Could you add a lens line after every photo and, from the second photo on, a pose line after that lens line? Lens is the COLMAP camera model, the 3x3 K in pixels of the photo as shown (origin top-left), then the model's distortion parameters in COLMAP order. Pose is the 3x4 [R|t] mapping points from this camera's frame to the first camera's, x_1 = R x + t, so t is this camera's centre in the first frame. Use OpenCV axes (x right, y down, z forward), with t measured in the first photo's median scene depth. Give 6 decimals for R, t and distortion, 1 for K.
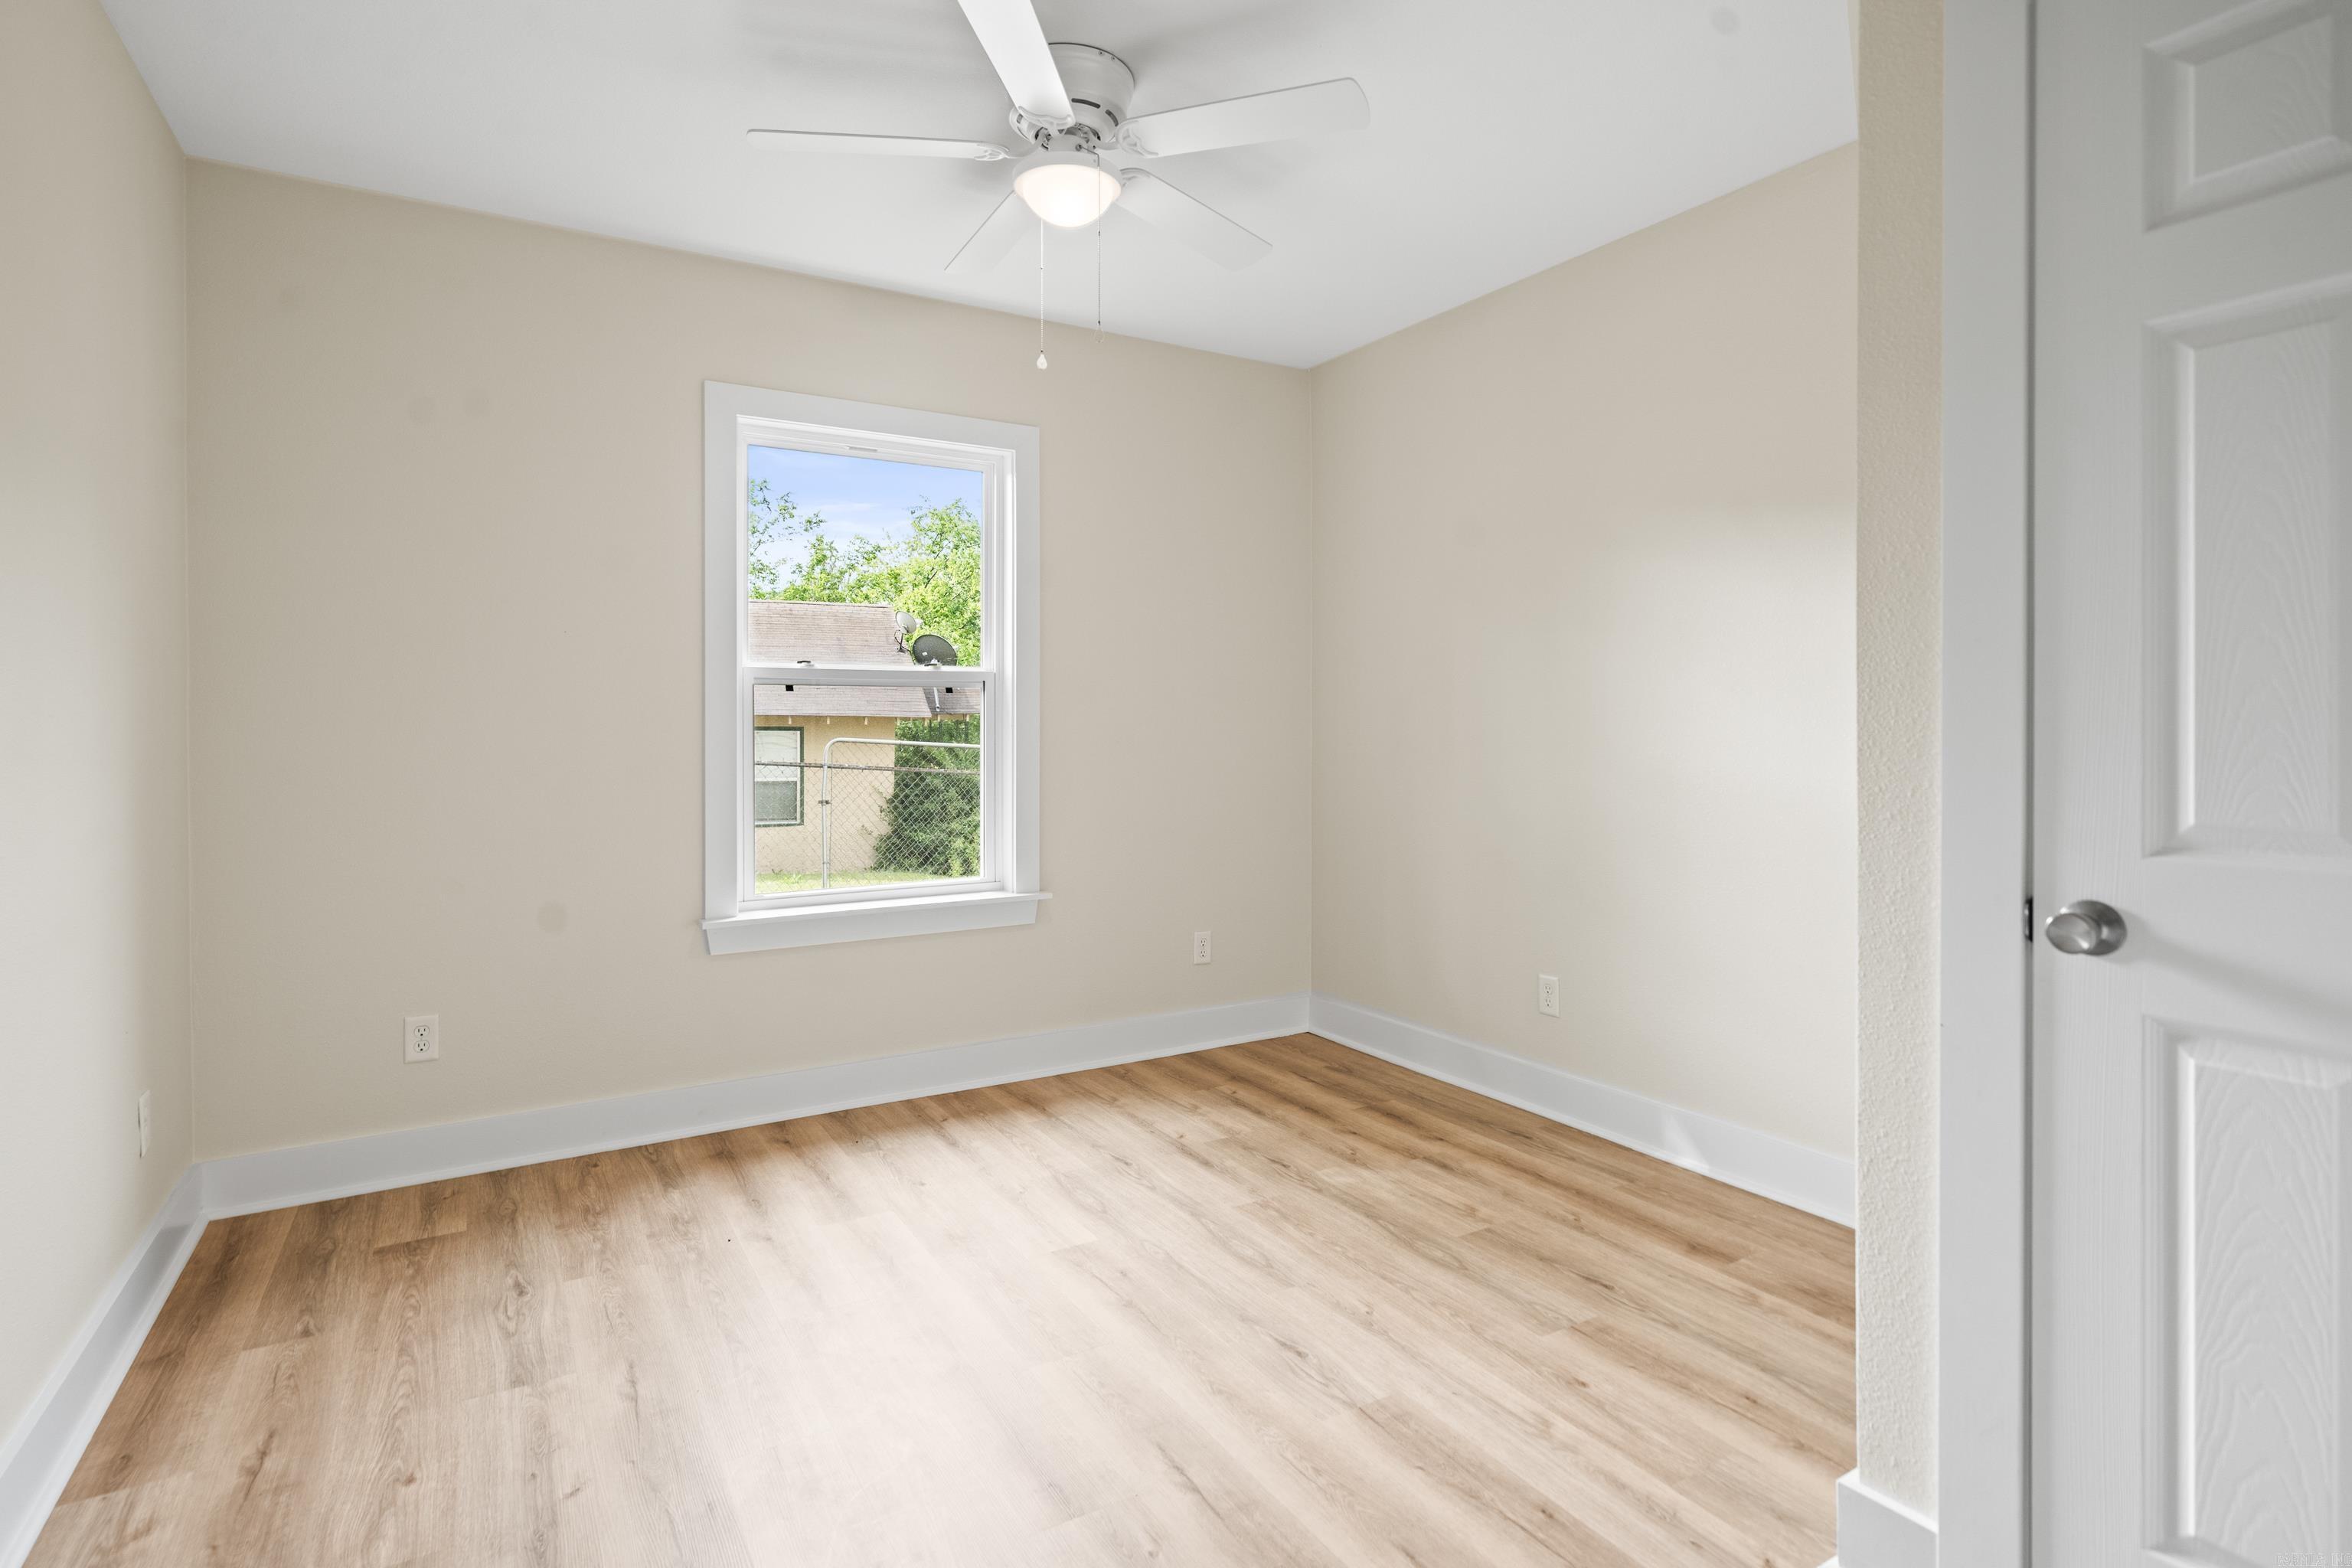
lens RADIAL K [[1121.6, 0, 1111.3], [0, 1121.6, 725.5], [0, 0, 1]] dist [-0.003184, 0.001976]
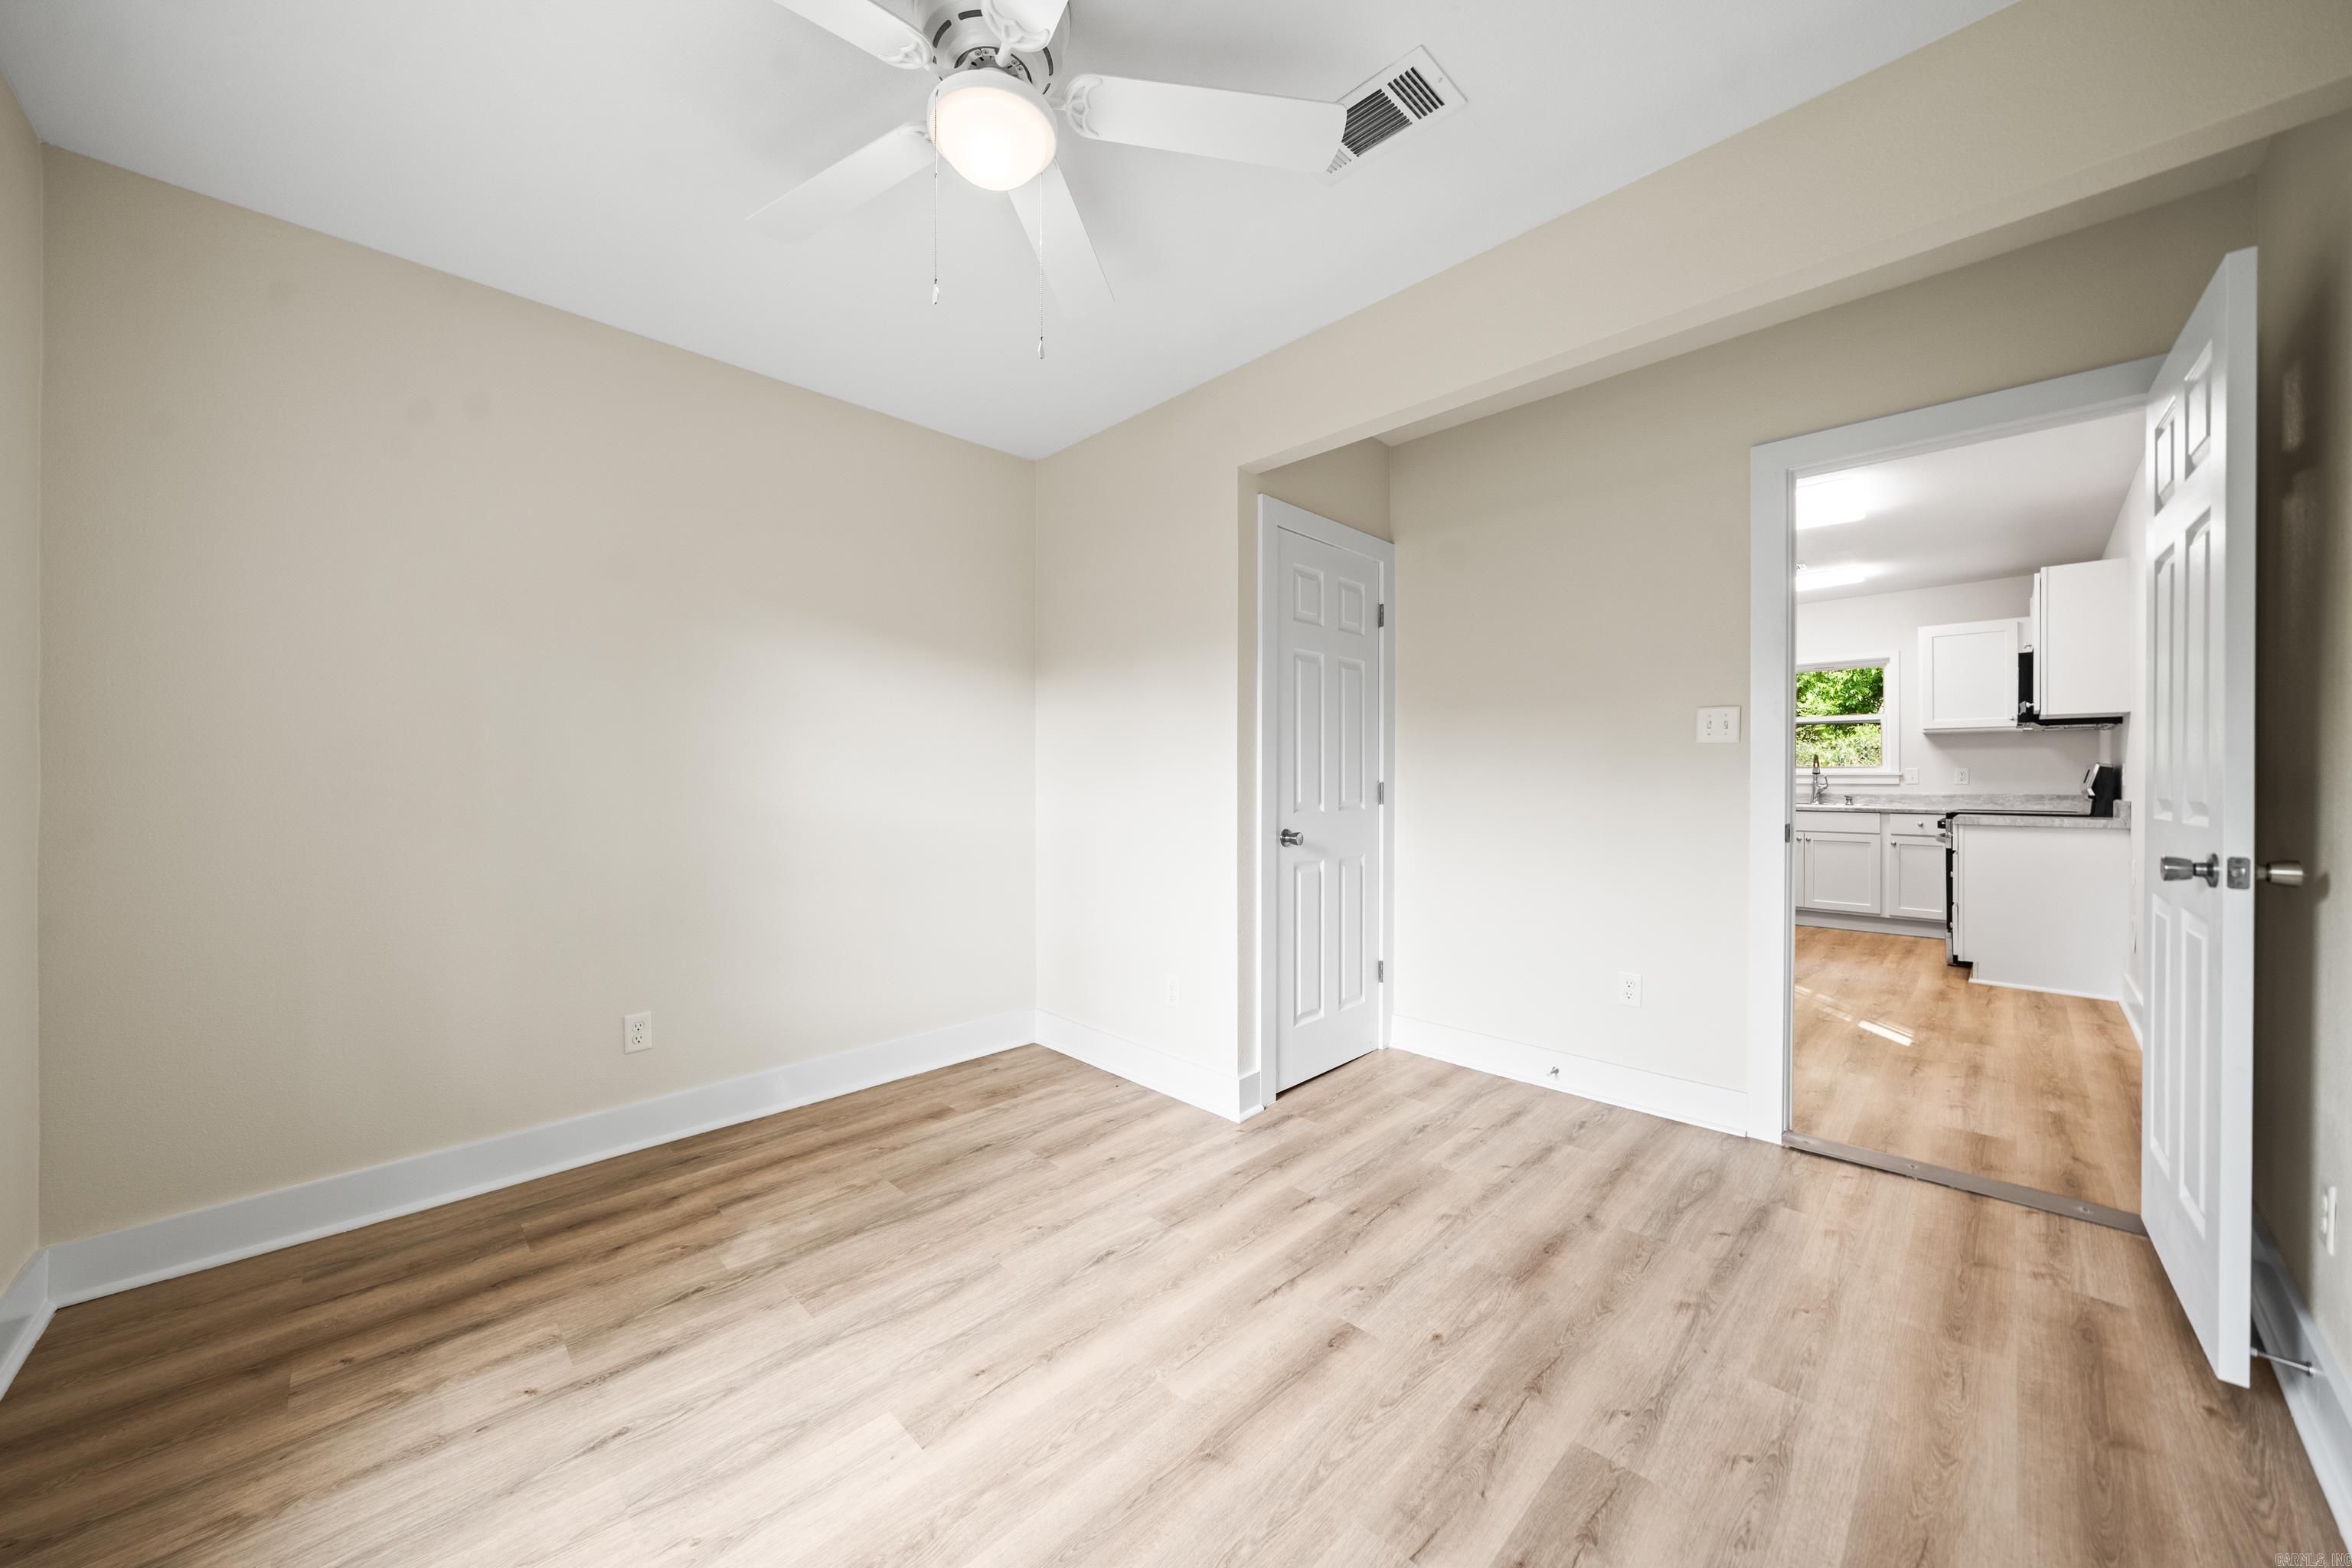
lens RADIAL K [[831.6, 0, 1161.2], [0, 831.6, 779.2], [0, 0, 1]] dist [-0.004762, 0.000326]
pose [[-0.256153, 0.001558, 0.966635, -0.604072], [0.000453, 0.999999, -0.001492, 0.009924], [-0.966636, 0.000055, -0.256153, 0.922671]]
